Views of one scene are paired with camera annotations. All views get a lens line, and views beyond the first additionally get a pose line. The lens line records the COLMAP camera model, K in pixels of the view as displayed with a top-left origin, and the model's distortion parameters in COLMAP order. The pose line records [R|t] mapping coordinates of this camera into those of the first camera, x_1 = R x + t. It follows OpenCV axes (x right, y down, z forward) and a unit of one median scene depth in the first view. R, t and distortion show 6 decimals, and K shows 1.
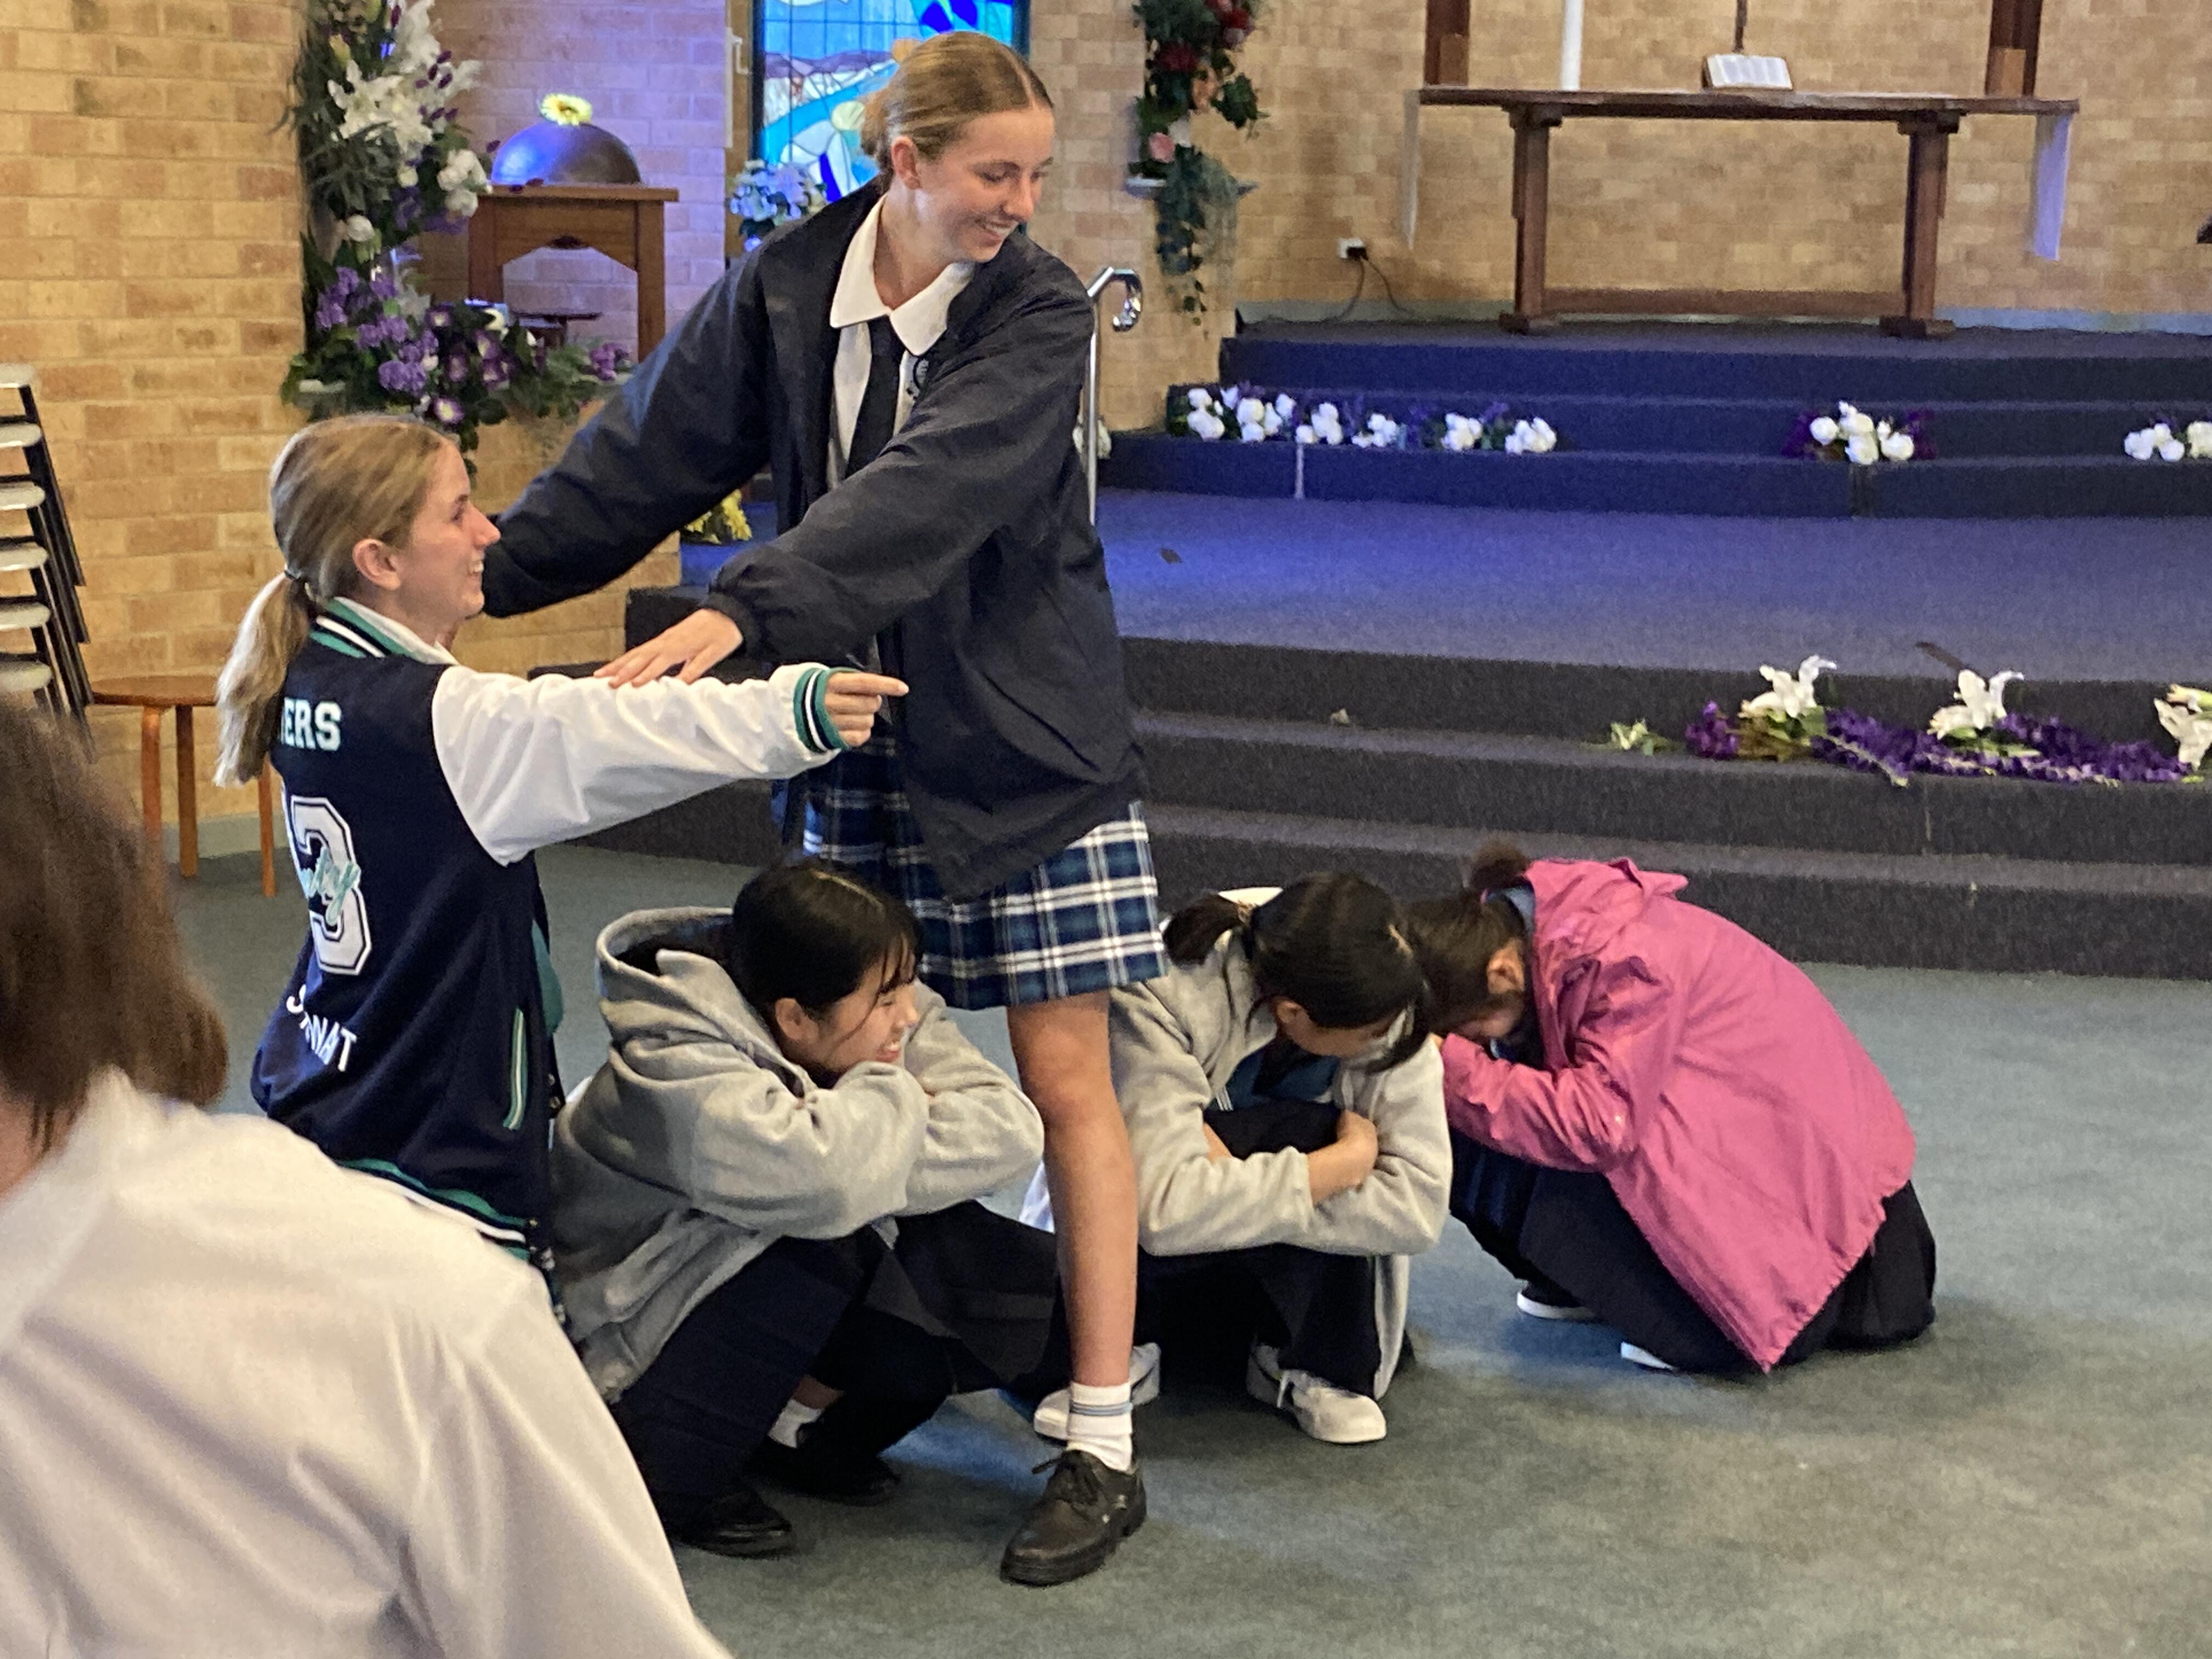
lens RADIAL K [[3775.6, 0, 1054.3], [0, 3775.6, 813.2], [0, 0, 1]] dist [0.163238, 0.000000]
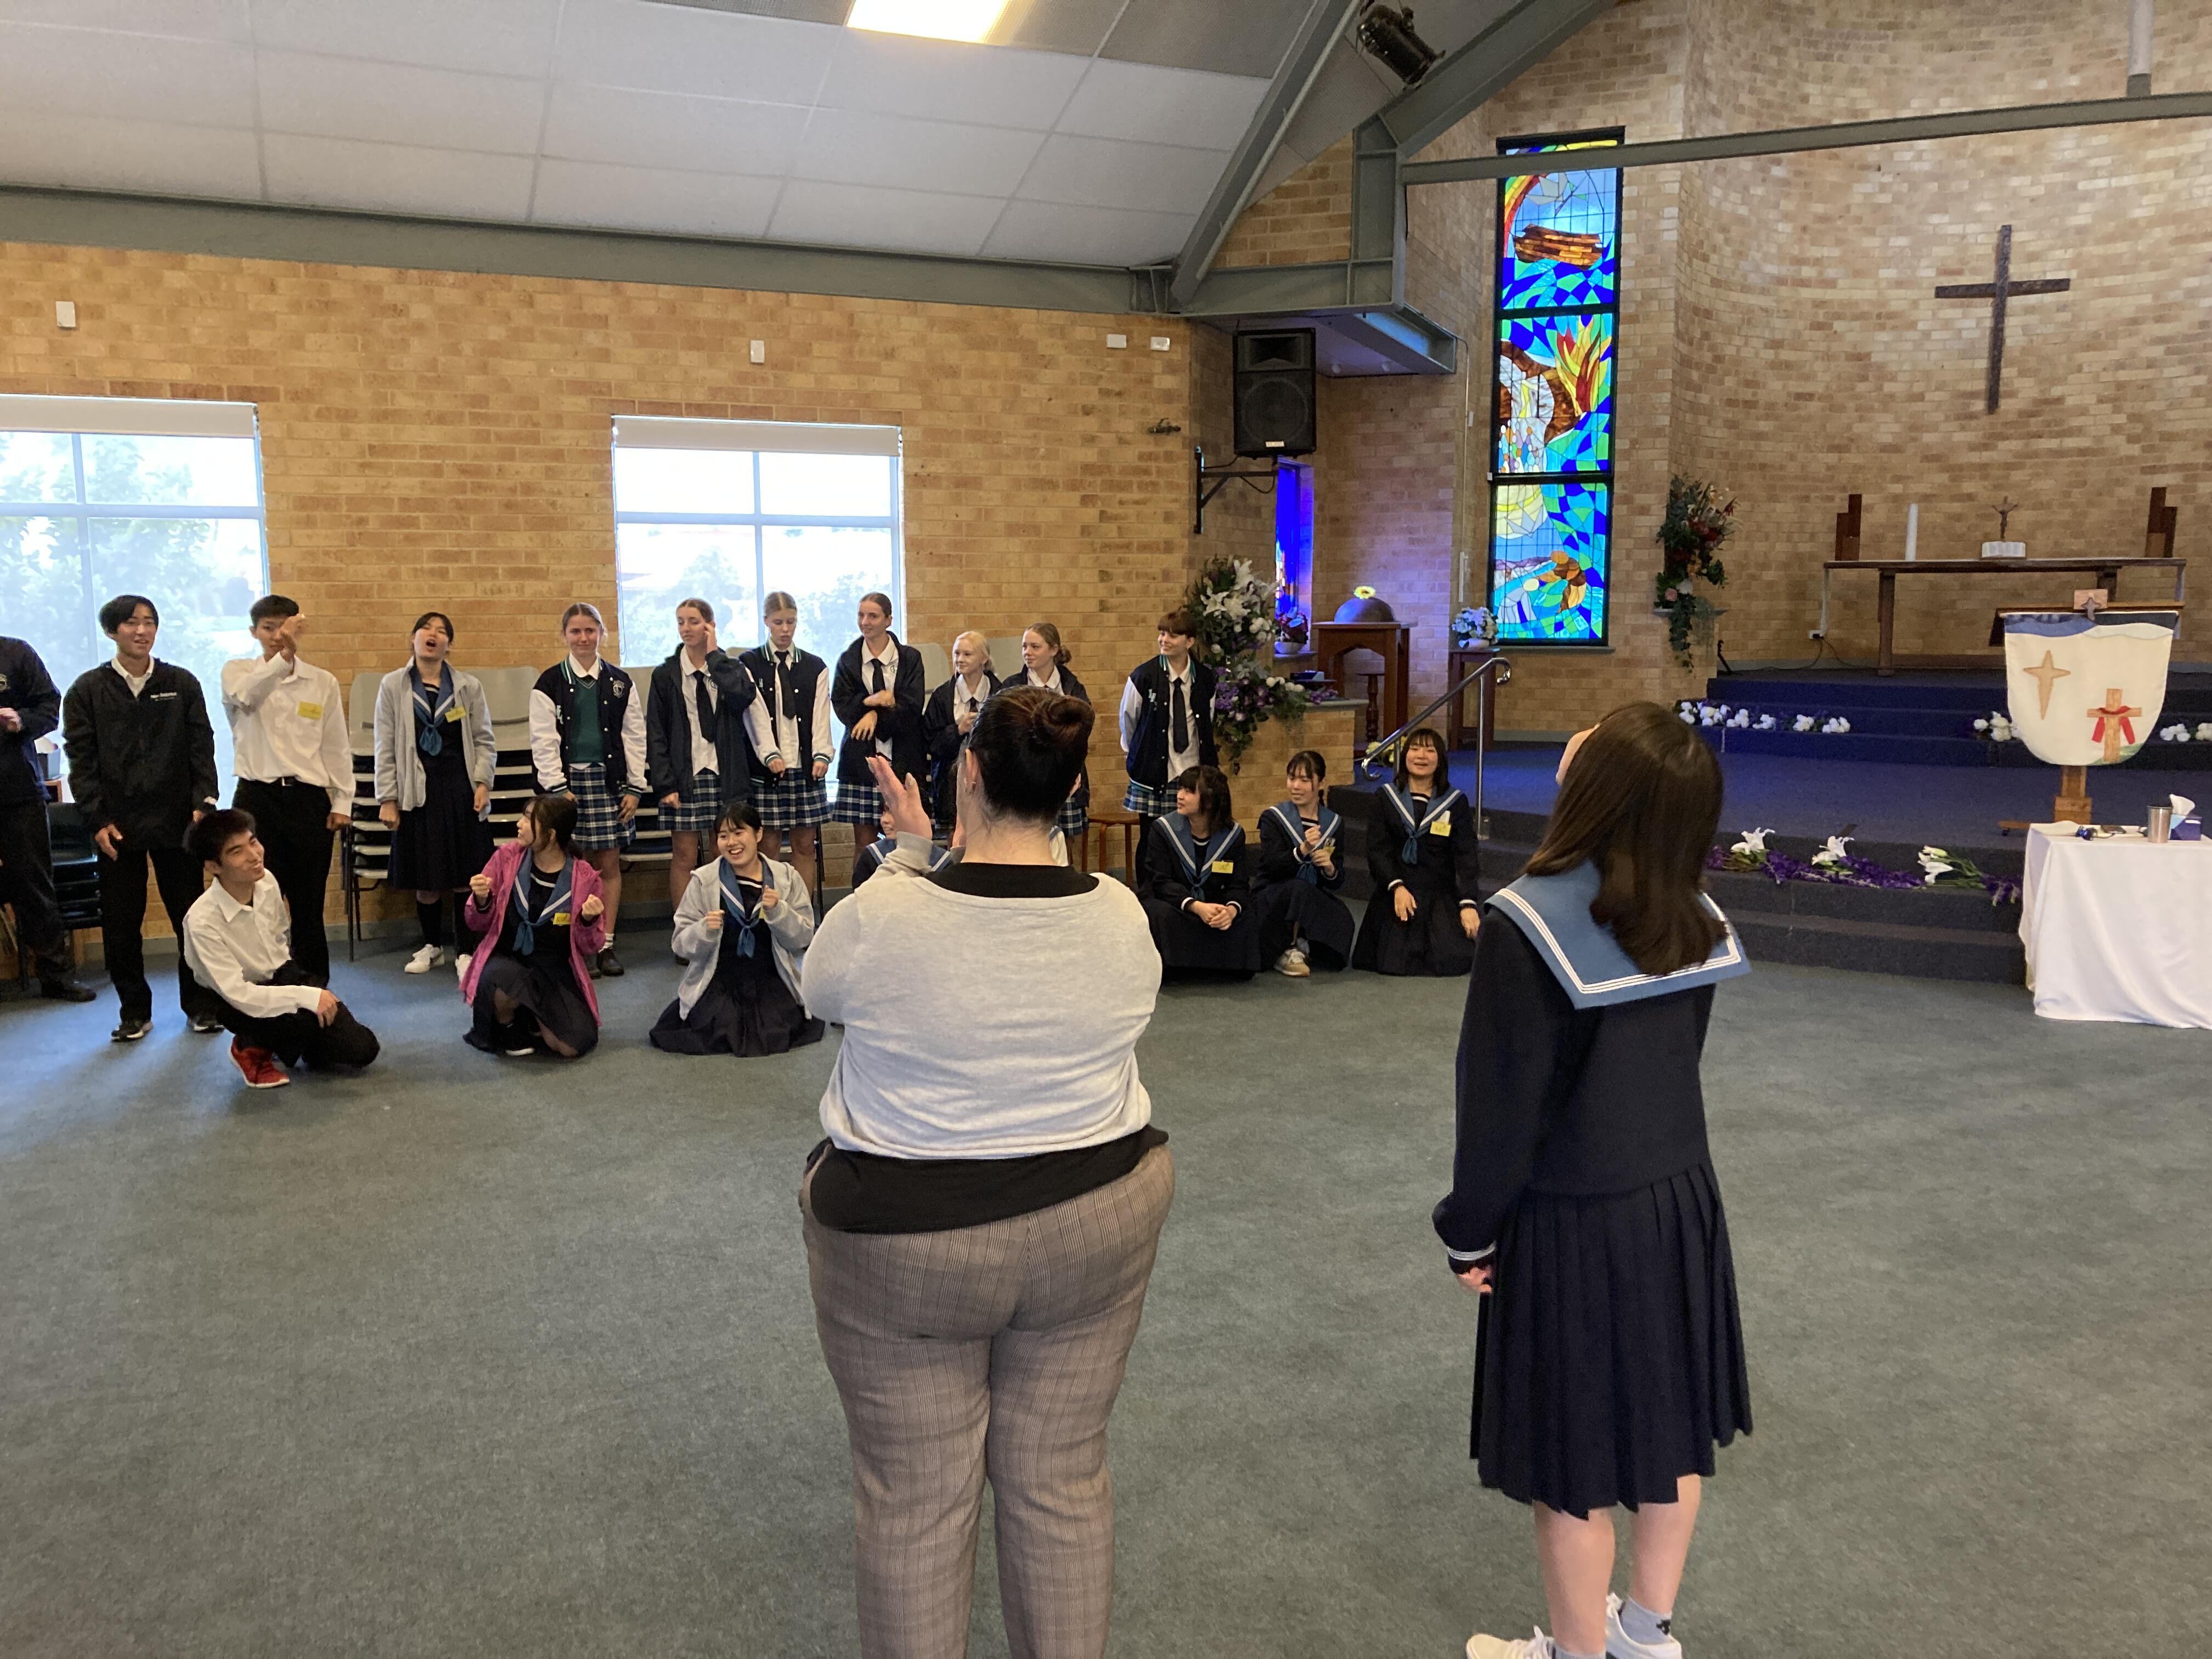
lens RADIAL K [[1834.4, 0, 1095.9], [0, 1834.4, 809.8], [0, 0, 1]] dist [0.034154, 0.006260]
pose [[0.897631, 0.028440, -0.439829, 0.209293], [-0.047912, 0.998299, -0.033231, 0.002978], [0.438135, 0.050902, 0.897467, -0.116912]]
